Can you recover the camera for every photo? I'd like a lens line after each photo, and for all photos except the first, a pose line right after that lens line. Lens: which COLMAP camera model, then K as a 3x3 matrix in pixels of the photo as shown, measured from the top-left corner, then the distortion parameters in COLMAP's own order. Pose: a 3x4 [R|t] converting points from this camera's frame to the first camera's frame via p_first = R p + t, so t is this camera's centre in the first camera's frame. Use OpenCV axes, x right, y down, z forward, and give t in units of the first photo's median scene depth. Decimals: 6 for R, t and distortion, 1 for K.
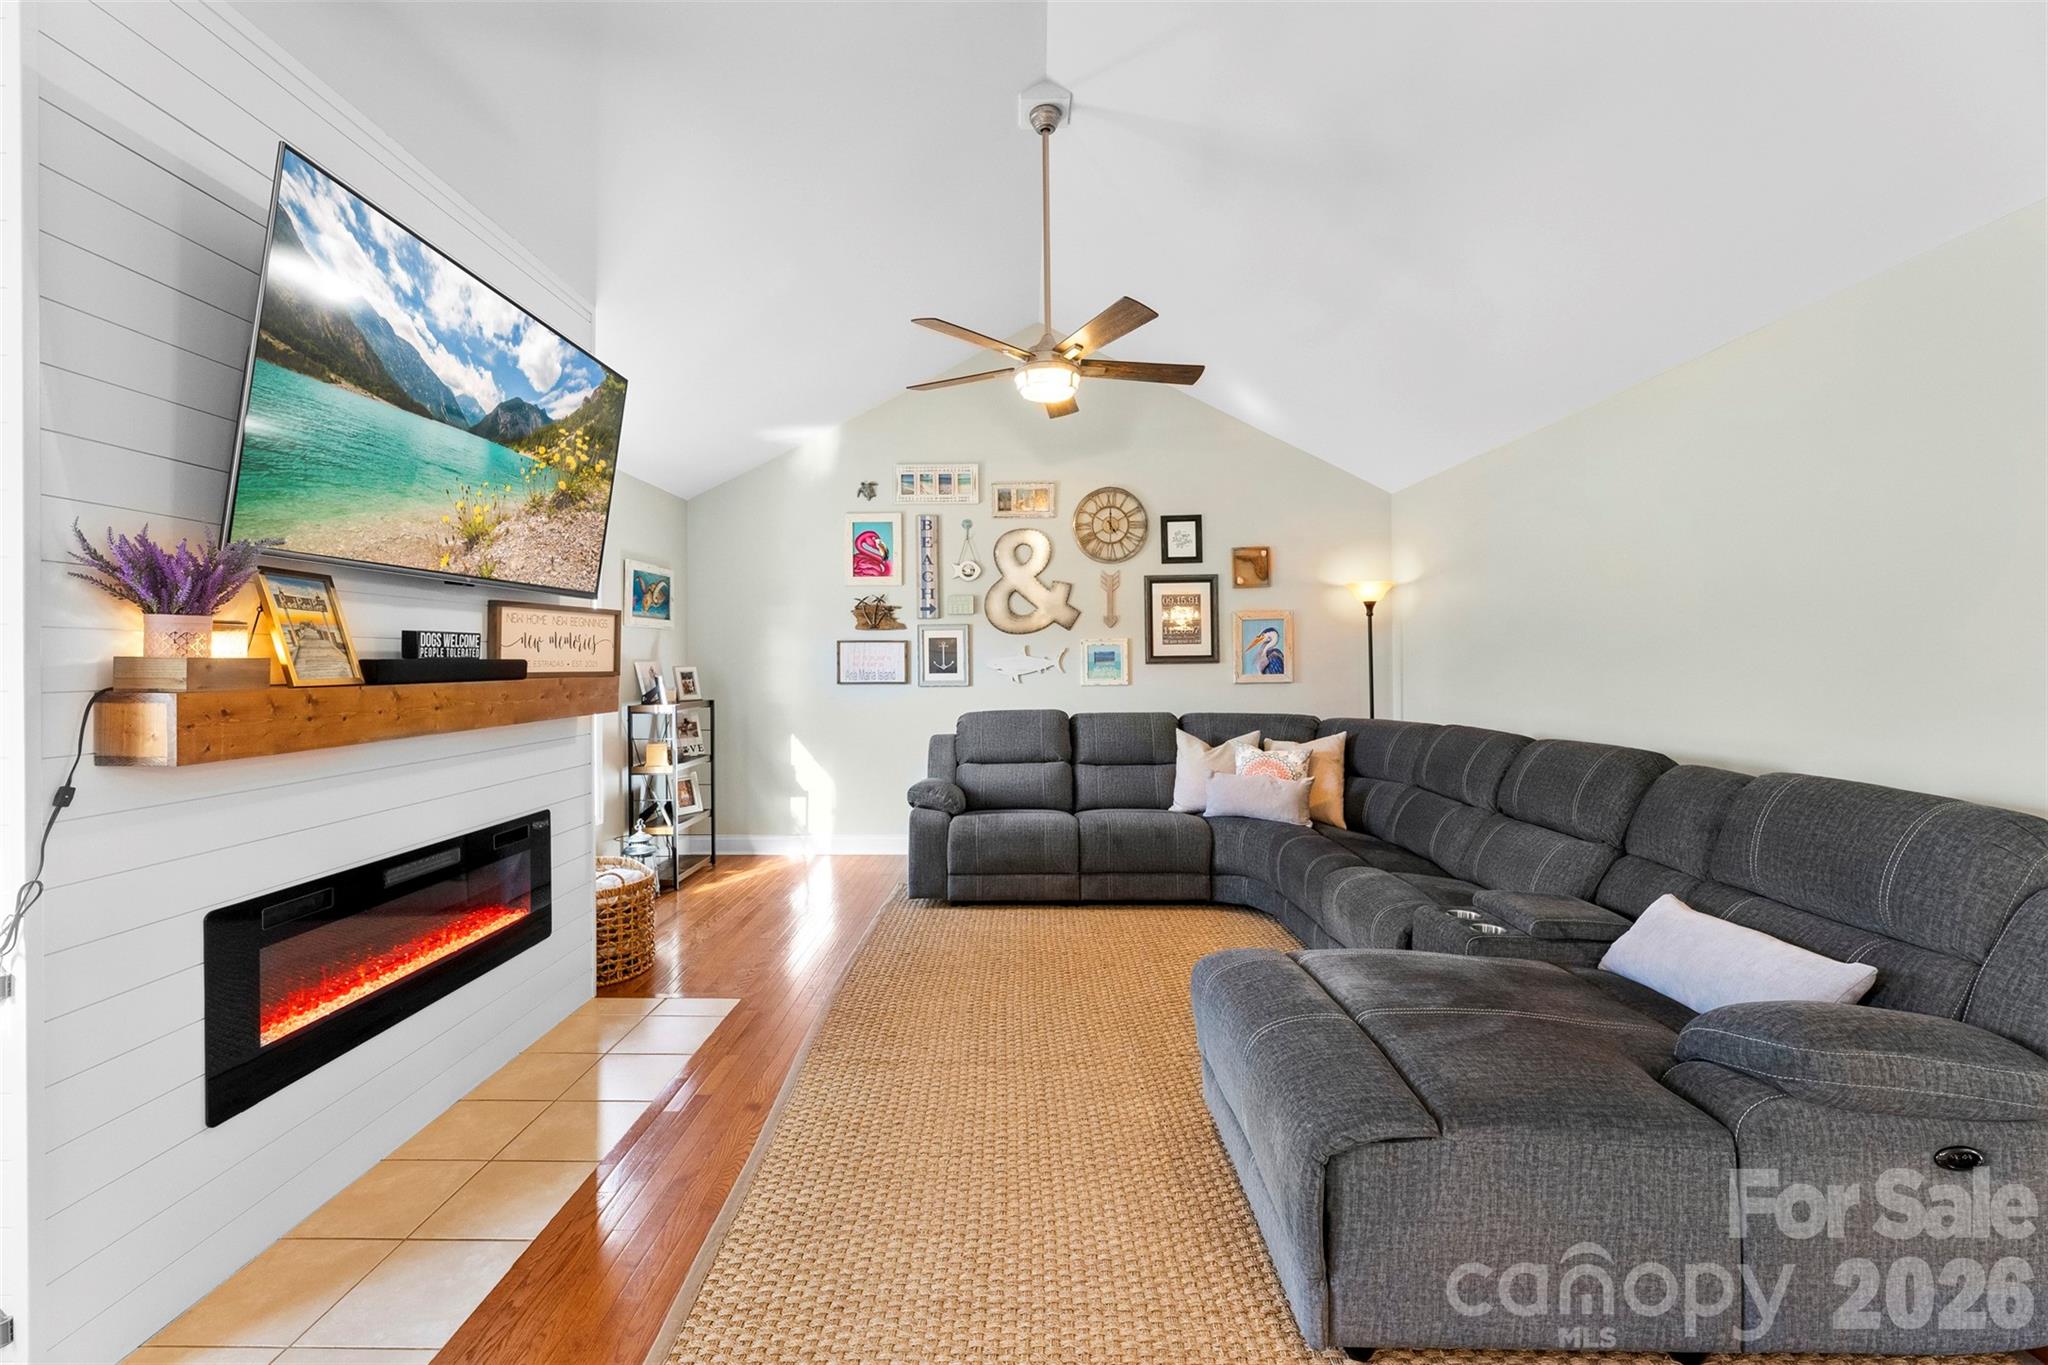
lens RADIAL K [[840.5, 0, 1008.3], [0, 840.5, 657.4], [0, 0, 1]] dist [0.001521, -0.001450]
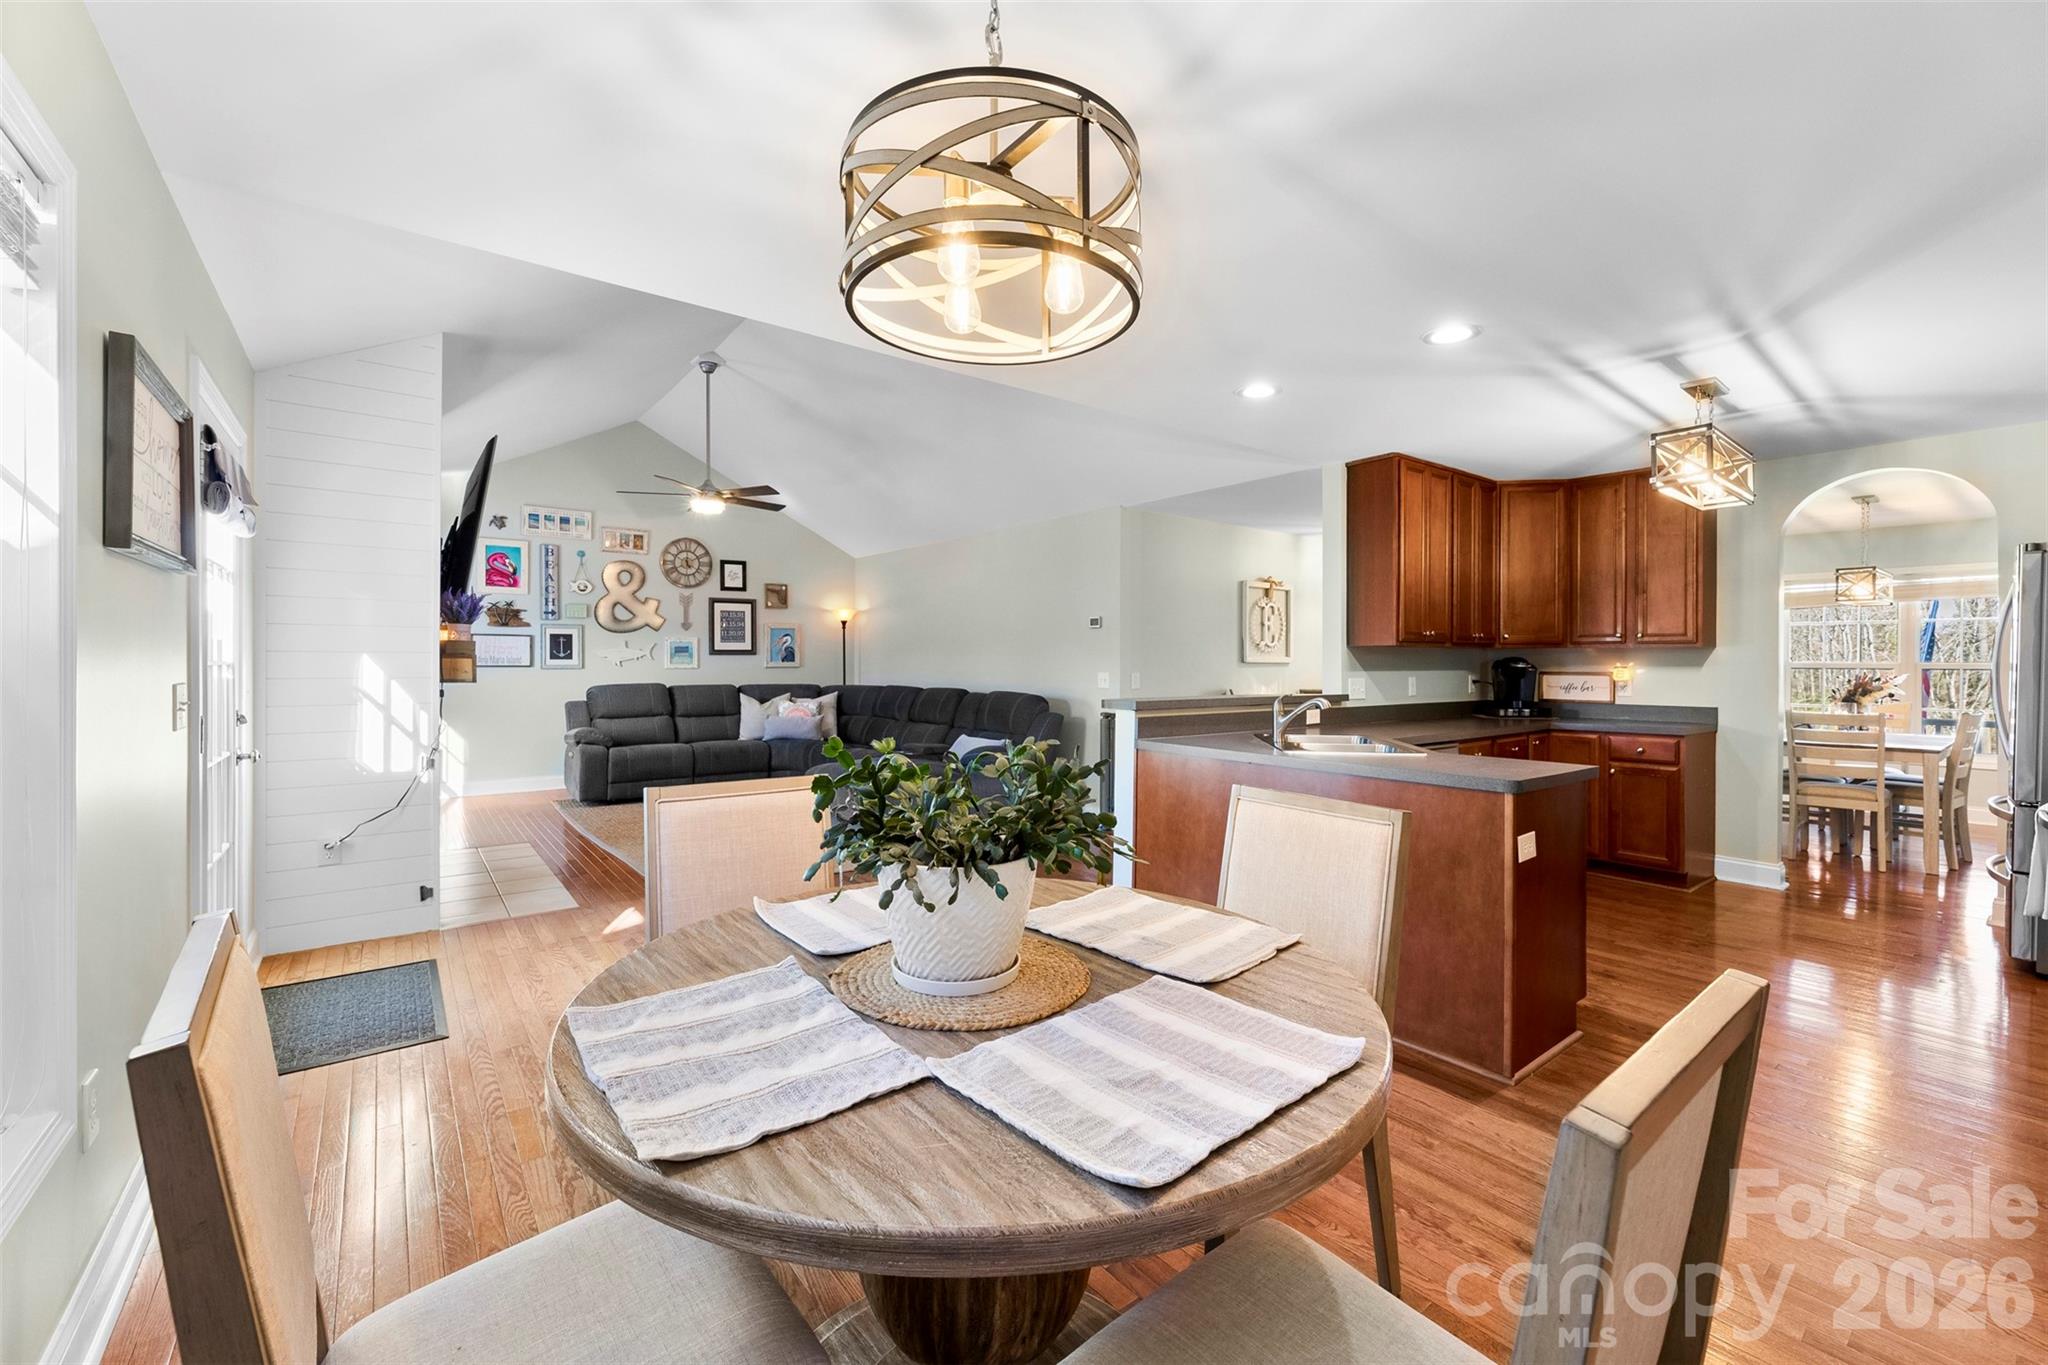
lens RADIAL K [[840.5, 0, 1035.2], [0, 840.5, 667.4], [0, 0, 1]] dist [0.001521, -0.001450]
pose [[0.767971, 0.003368, 0.640476, -0.370298], [-0.012217, 0.999881, 0.009392, 0.009711], [-0.640368, -0.015037, 0.767921, -0.579679]]
